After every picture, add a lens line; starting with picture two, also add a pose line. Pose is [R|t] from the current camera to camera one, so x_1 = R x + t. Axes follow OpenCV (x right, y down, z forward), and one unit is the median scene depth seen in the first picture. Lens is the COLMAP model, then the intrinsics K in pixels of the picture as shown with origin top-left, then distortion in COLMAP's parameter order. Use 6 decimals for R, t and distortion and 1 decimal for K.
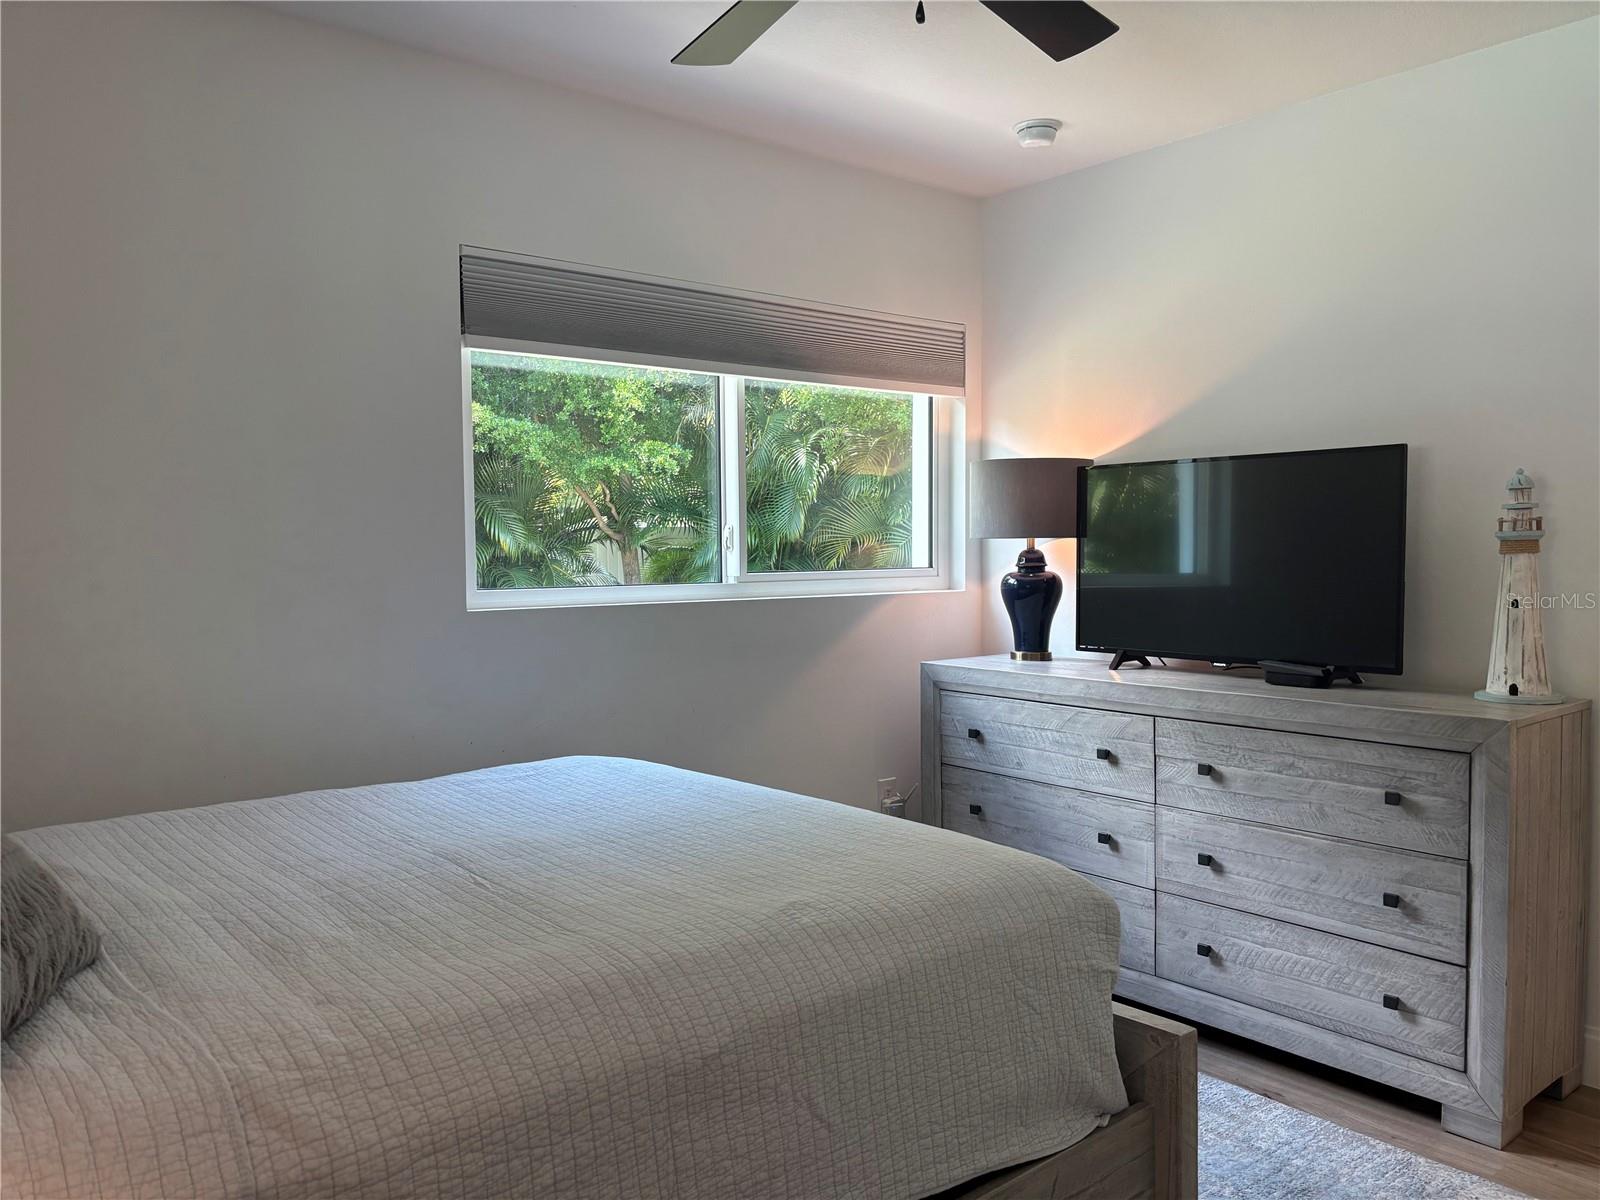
lens RADIAL K [[1210.4, 0, 798.9], [0, 1210.4, 598.5], [0, 0, 1]] dist [0.049944, -0.047183]
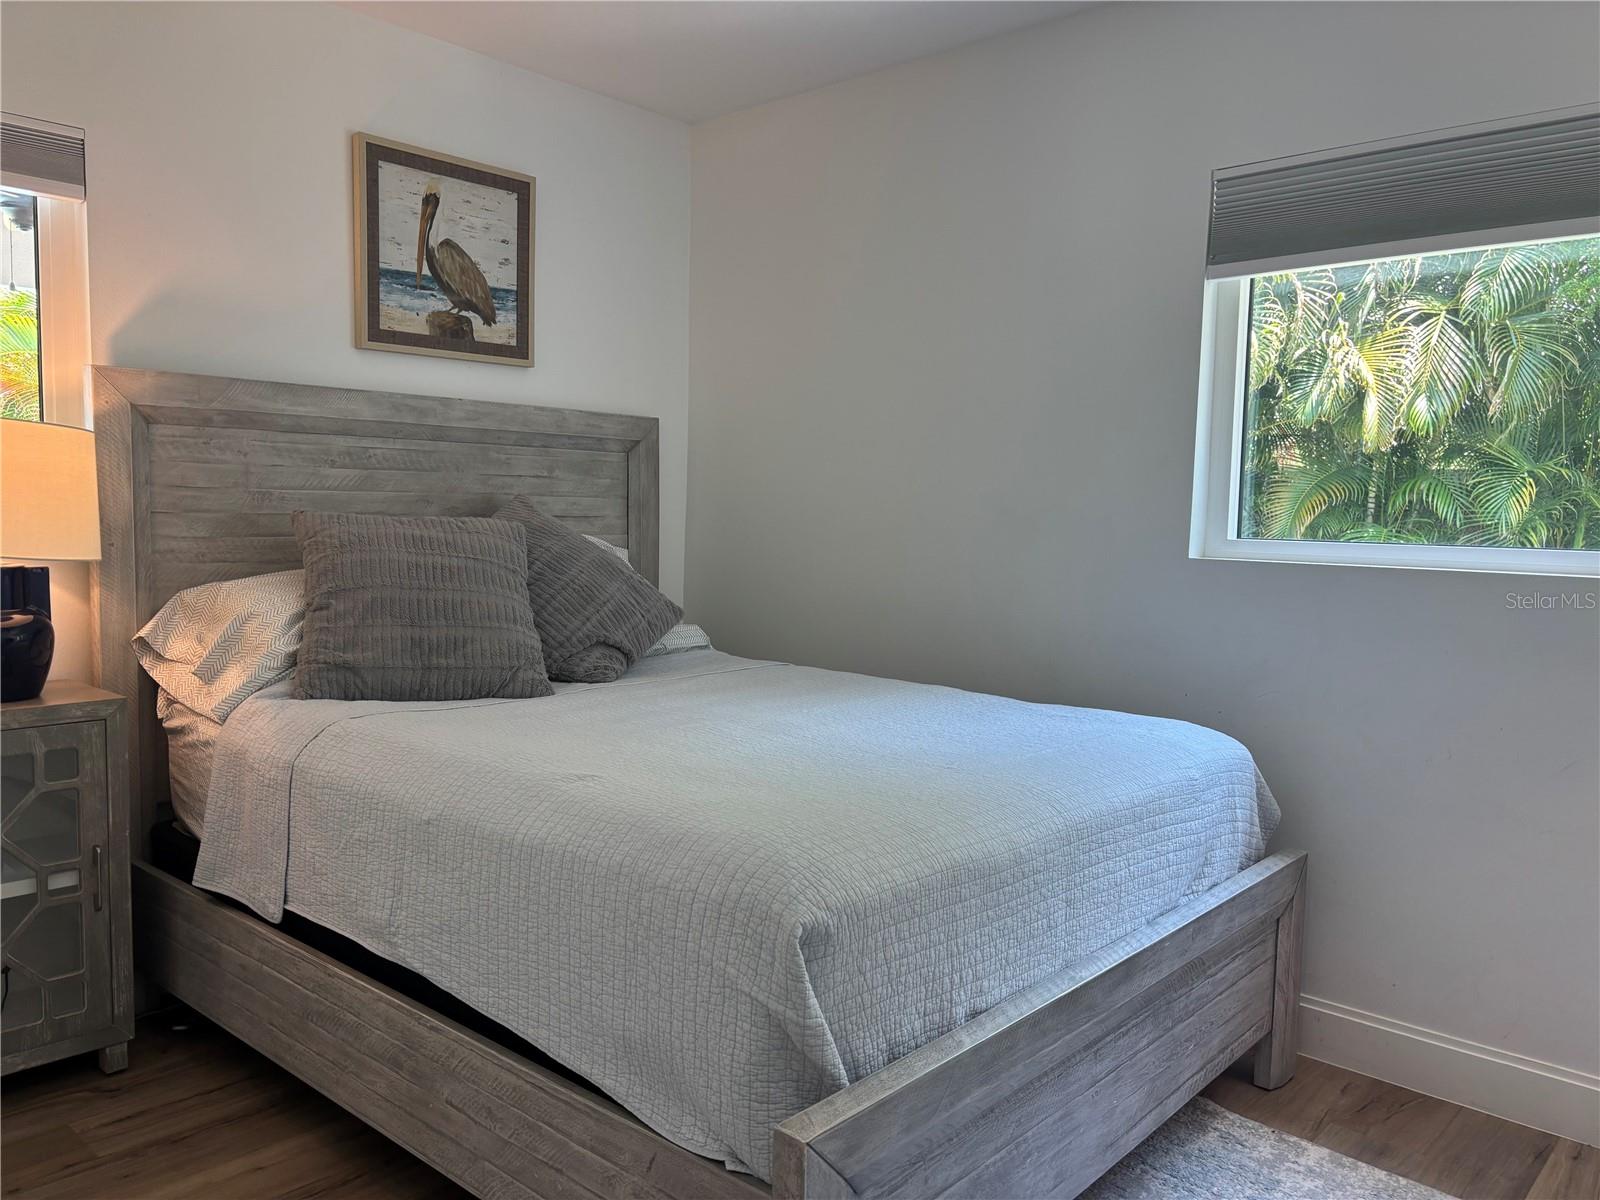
lens RADIAL K [[1210.4, 0, 794.0], [0, 1210.4, 602.0], [0, 0, 1]] dist [0.049944, -0.047183]
pose [[0.142918, 0.094155, -0.985246, 1.060709], [-0.063398, 0.994291, 0.085824, -0.029172], [0.987702, 0.050197, 0.148071, 0.916356]]
